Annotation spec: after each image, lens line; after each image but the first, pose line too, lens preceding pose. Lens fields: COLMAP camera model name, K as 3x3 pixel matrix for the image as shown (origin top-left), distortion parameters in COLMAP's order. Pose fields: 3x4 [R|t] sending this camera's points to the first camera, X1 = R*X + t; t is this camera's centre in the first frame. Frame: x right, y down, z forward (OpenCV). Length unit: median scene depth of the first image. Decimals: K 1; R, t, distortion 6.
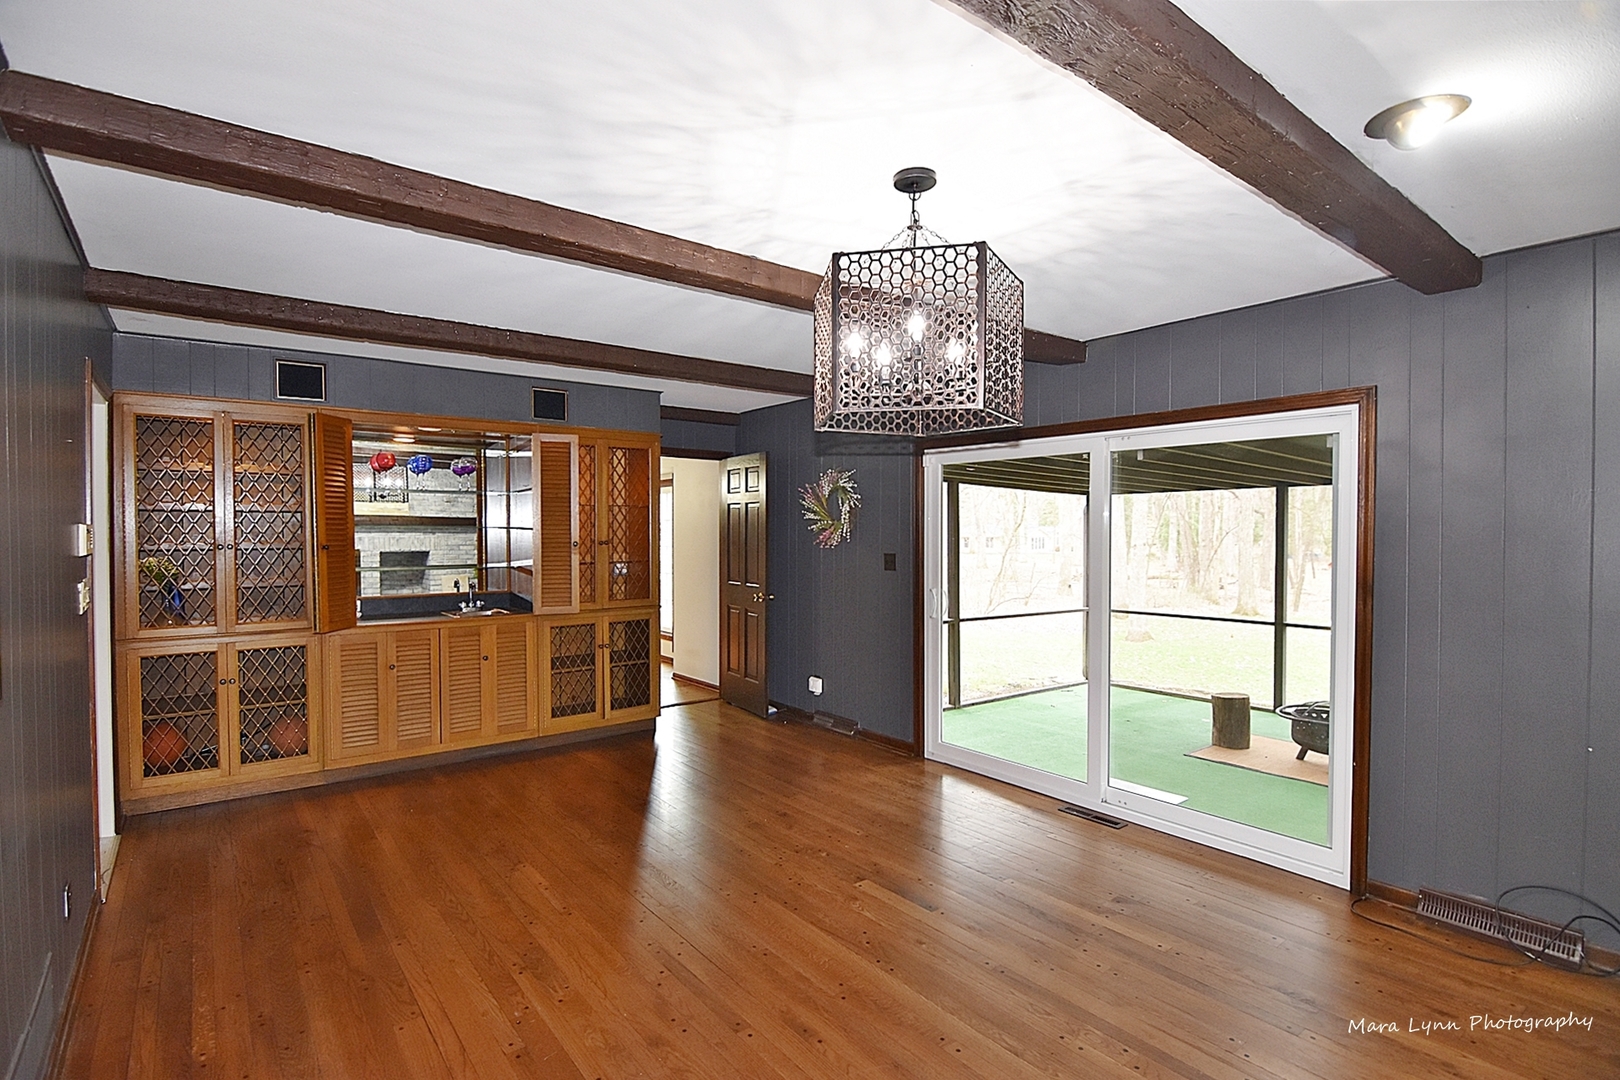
lens RADIAL K [[786.6, 0, 795.9], [0, 786.6, 546.6], [0, 0, 1]] dist [-0.001462, -0.012606]
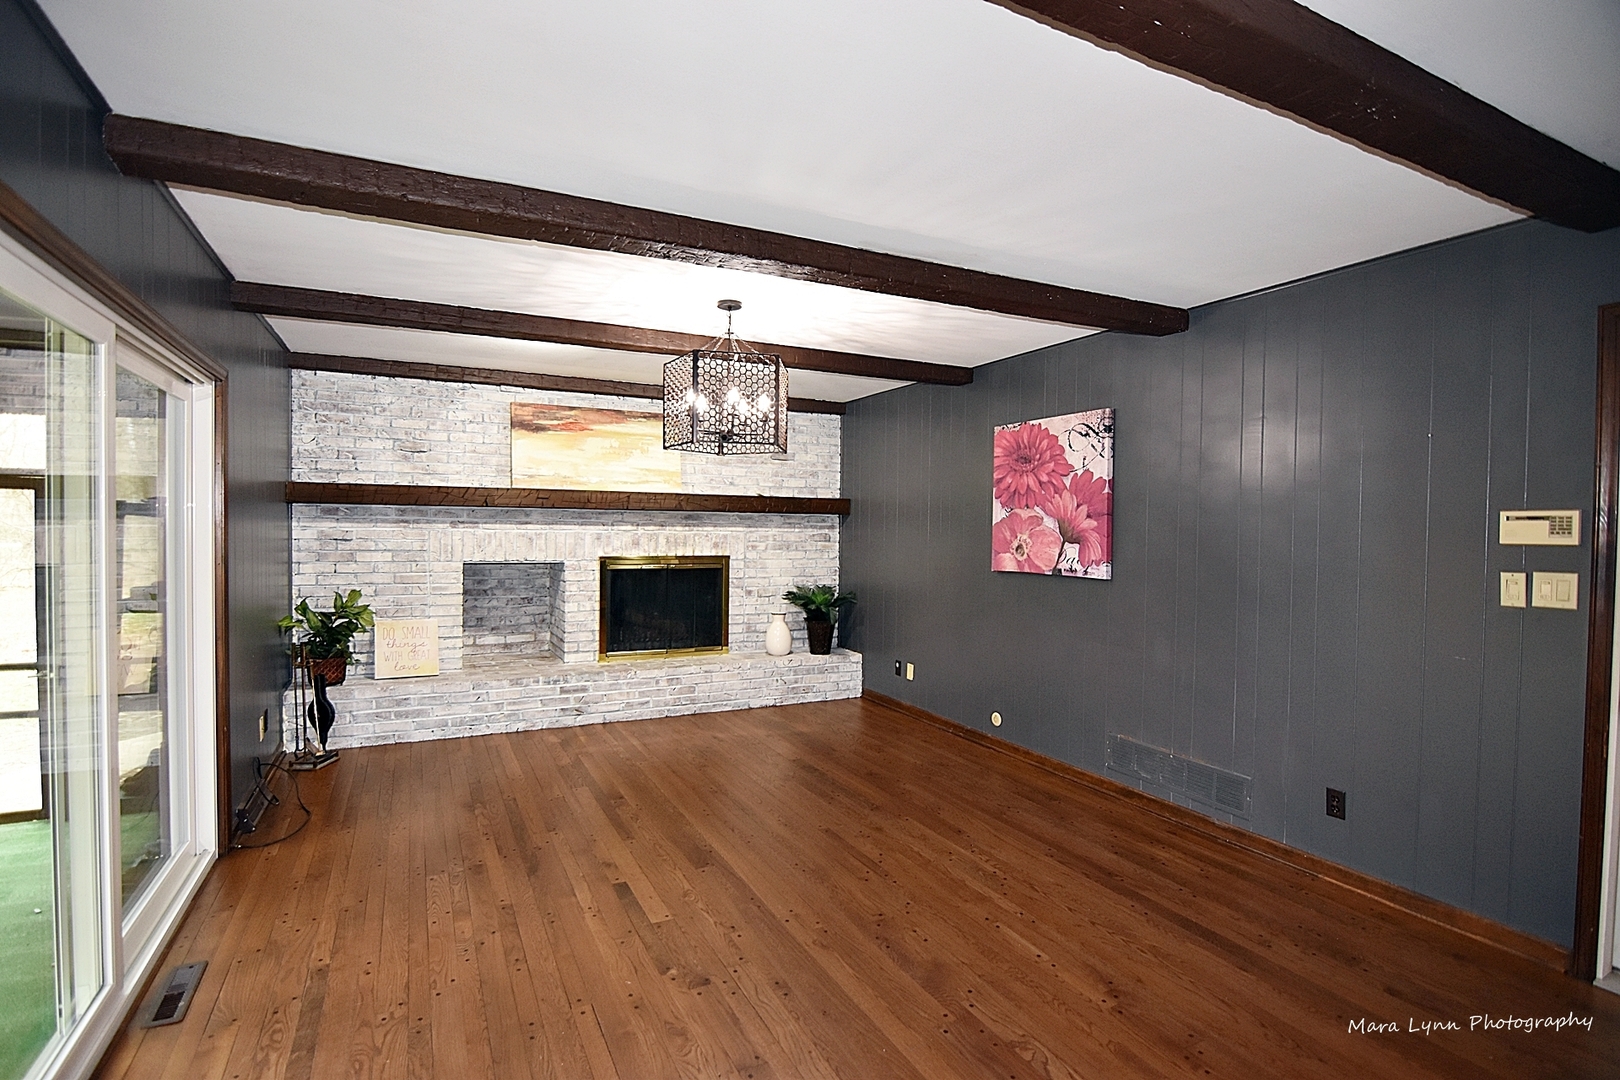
lens RADIAL K [[786.6, 0, 795.9], [0, 786.6, 546.6], [0, 0, 1]] dist [-0.001462, -0.012606]
pose [[-0.983600, -0.019335, 0.179322, -0.252521], [-0.010875, 0.998786, 0.048042, -0.030213], [-0.180033, 0.045304, -0.982617, 2.250339]]
